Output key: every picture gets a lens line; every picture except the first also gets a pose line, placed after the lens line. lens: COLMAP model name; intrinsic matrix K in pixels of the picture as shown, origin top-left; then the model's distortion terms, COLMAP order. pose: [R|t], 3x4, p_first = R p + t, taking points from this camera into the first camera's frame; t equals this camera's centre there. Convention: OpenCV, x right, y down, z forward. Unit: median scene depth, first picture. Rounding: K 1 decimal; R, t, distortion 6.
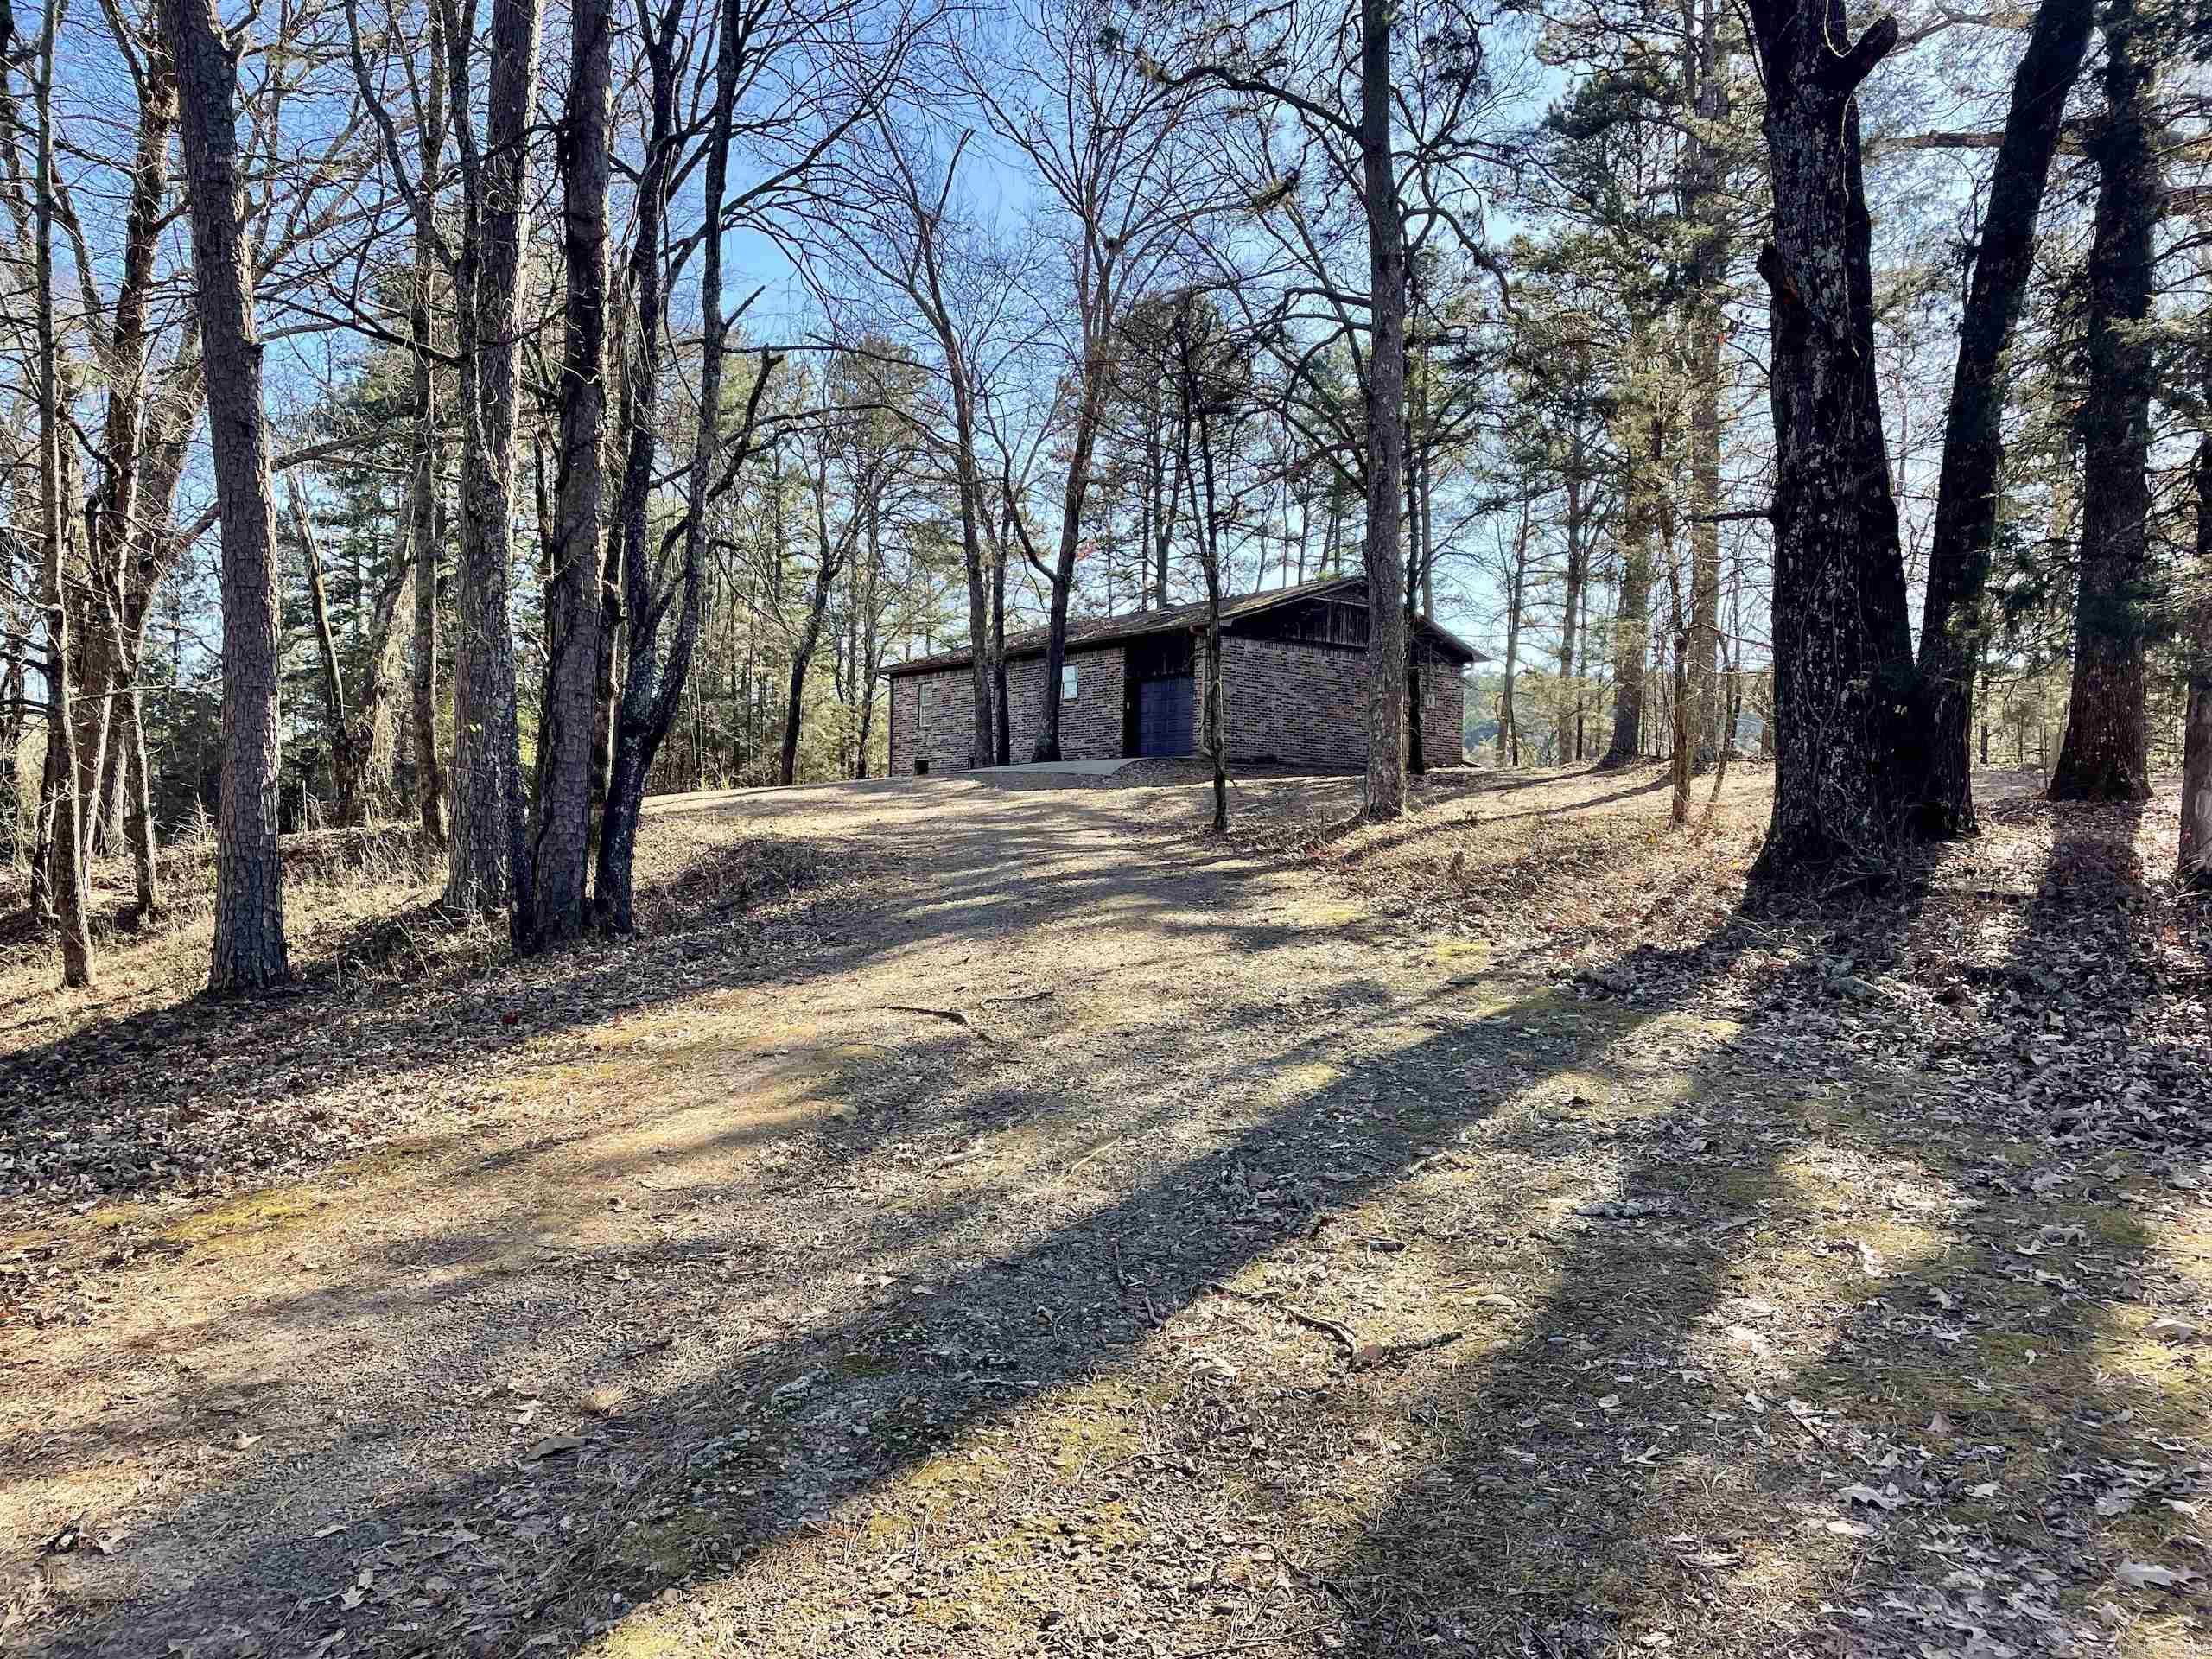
lens RADIAL K [[1652.1, 0, 1098.7], [0, 1652.1, 837.5], [0, 0, 1]] dist [0.107574, -0.139325]
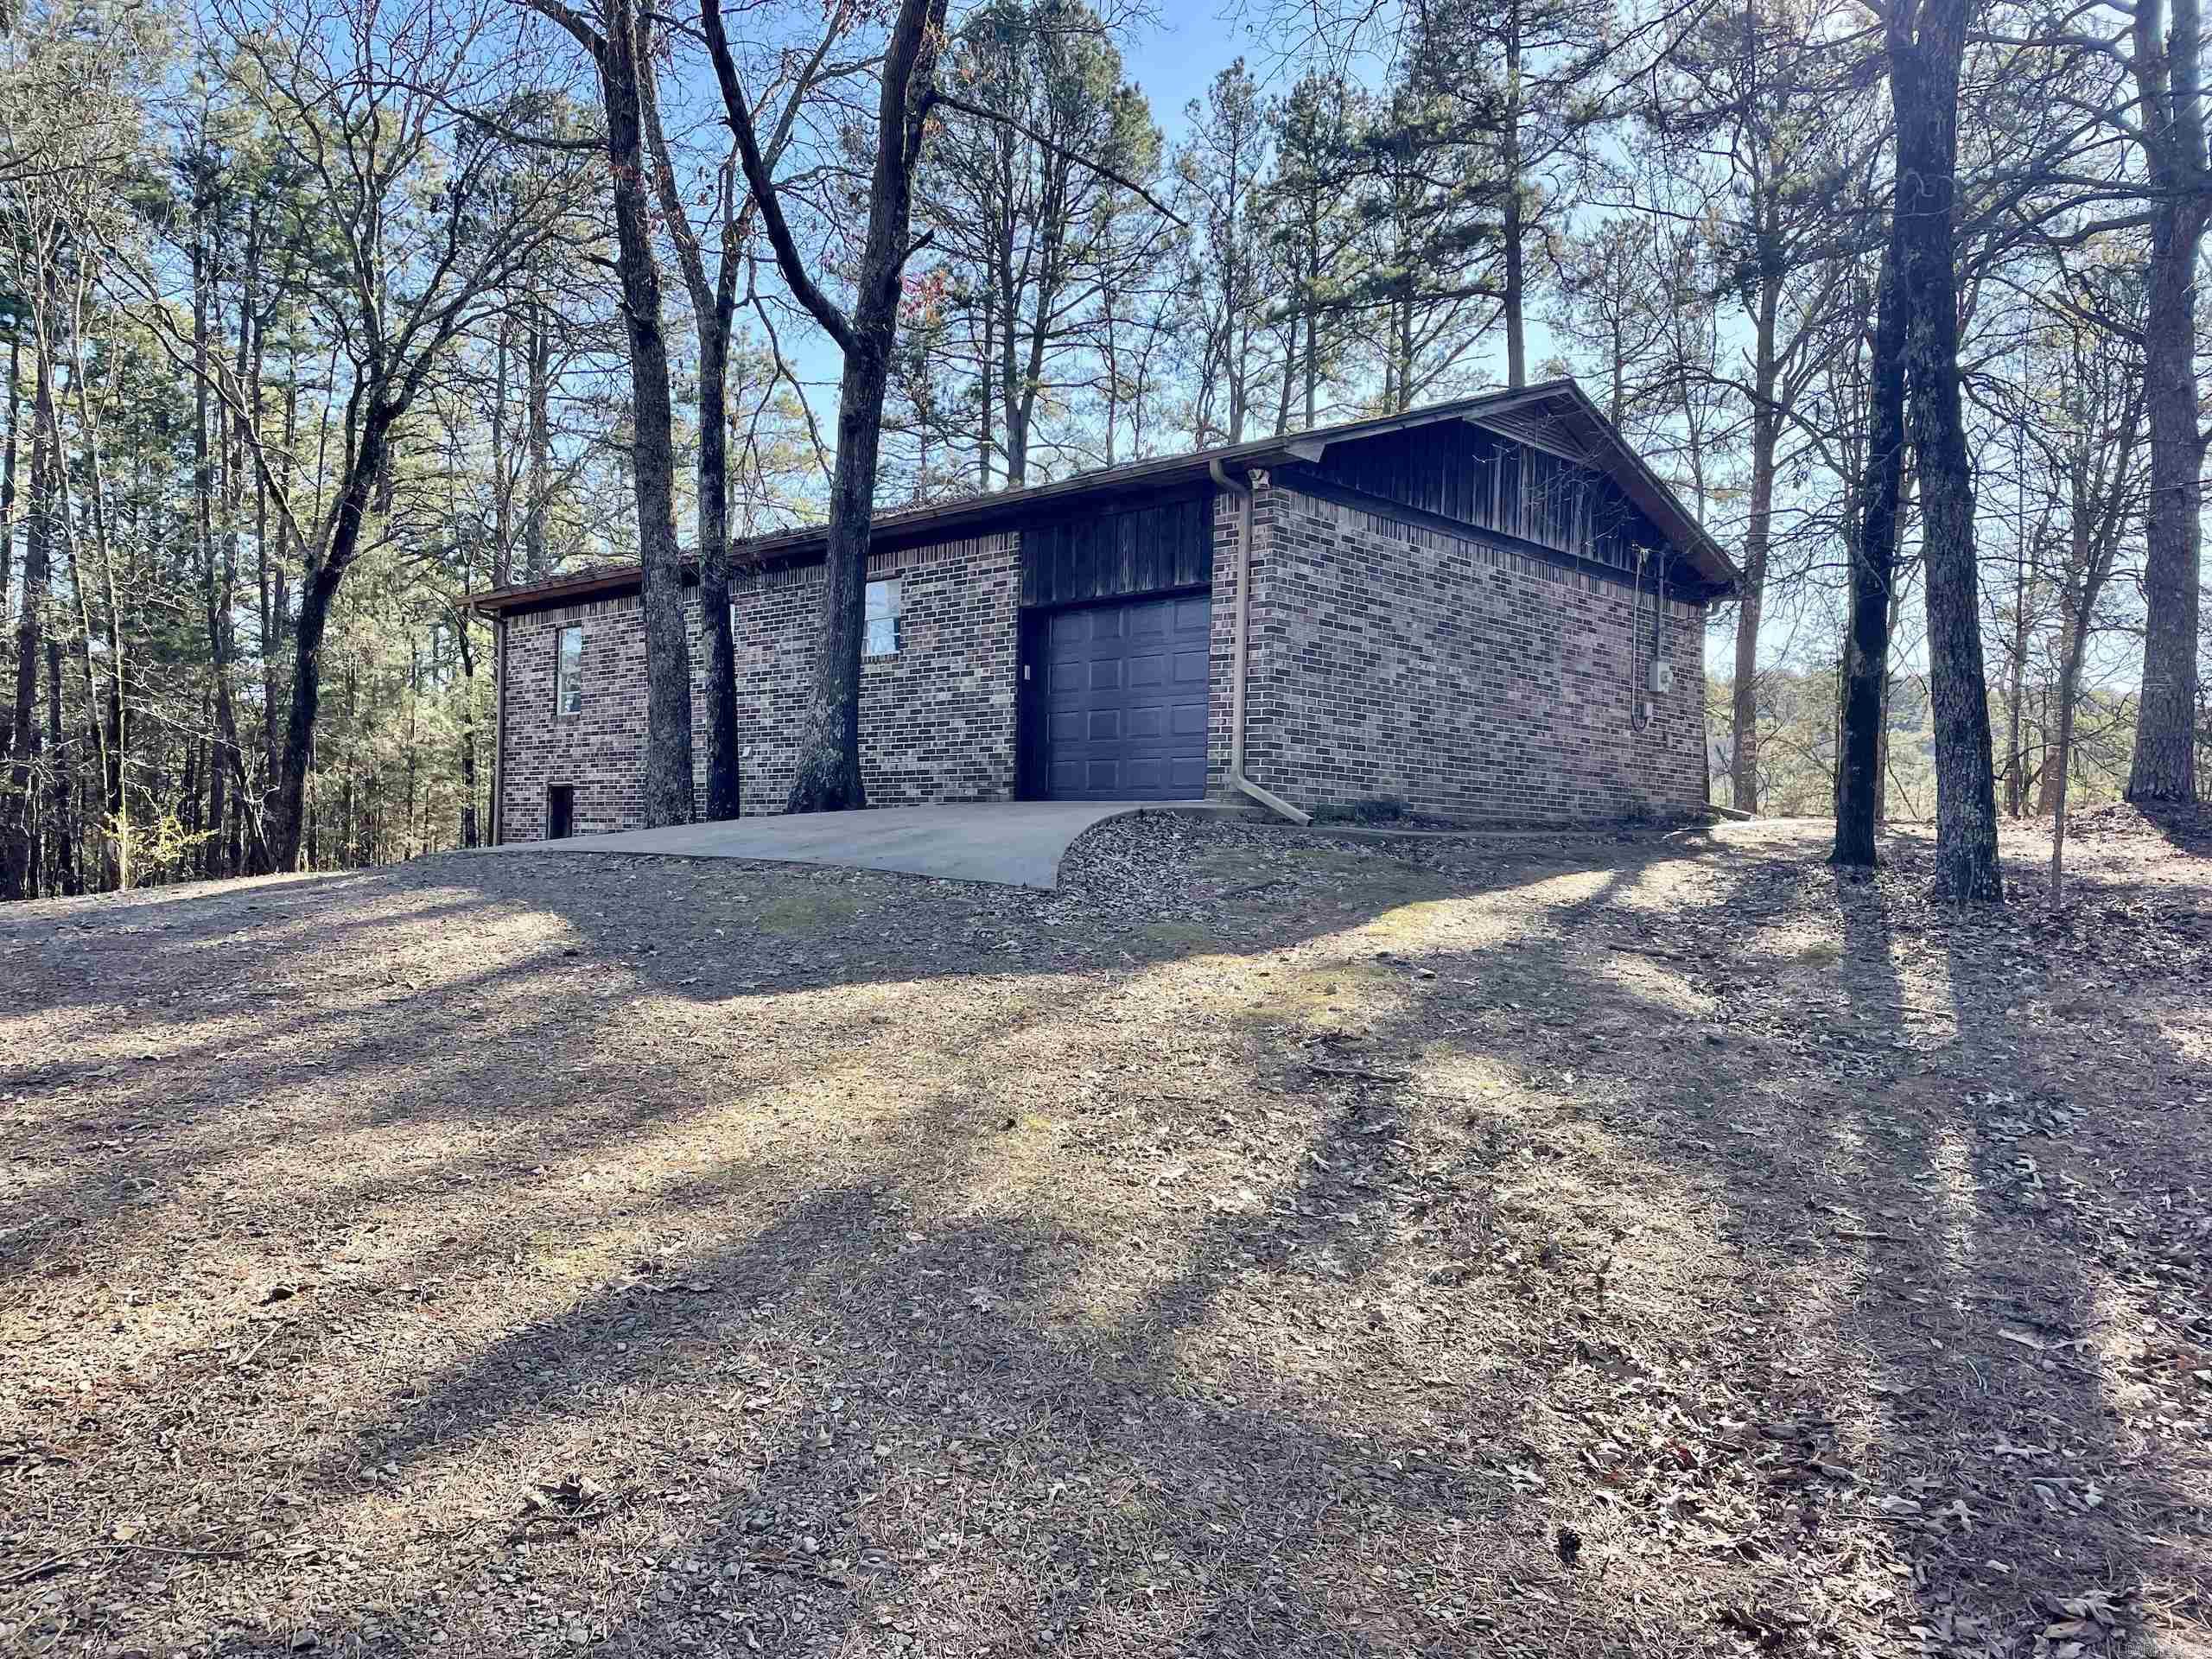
lens RADIAL K [[1652.1, 0, 1098.7], [0, 1652.1, 837.5], [0, 0, 1]] dist [0.107574, -0.139325]
pose [[0.991427, 0.000074, 0.130664, -0.018001], [-0.000823, 0.999984, 0.005680, -0.038730], [-0.130662, -0.005739, 0.991410, 0.559863]]
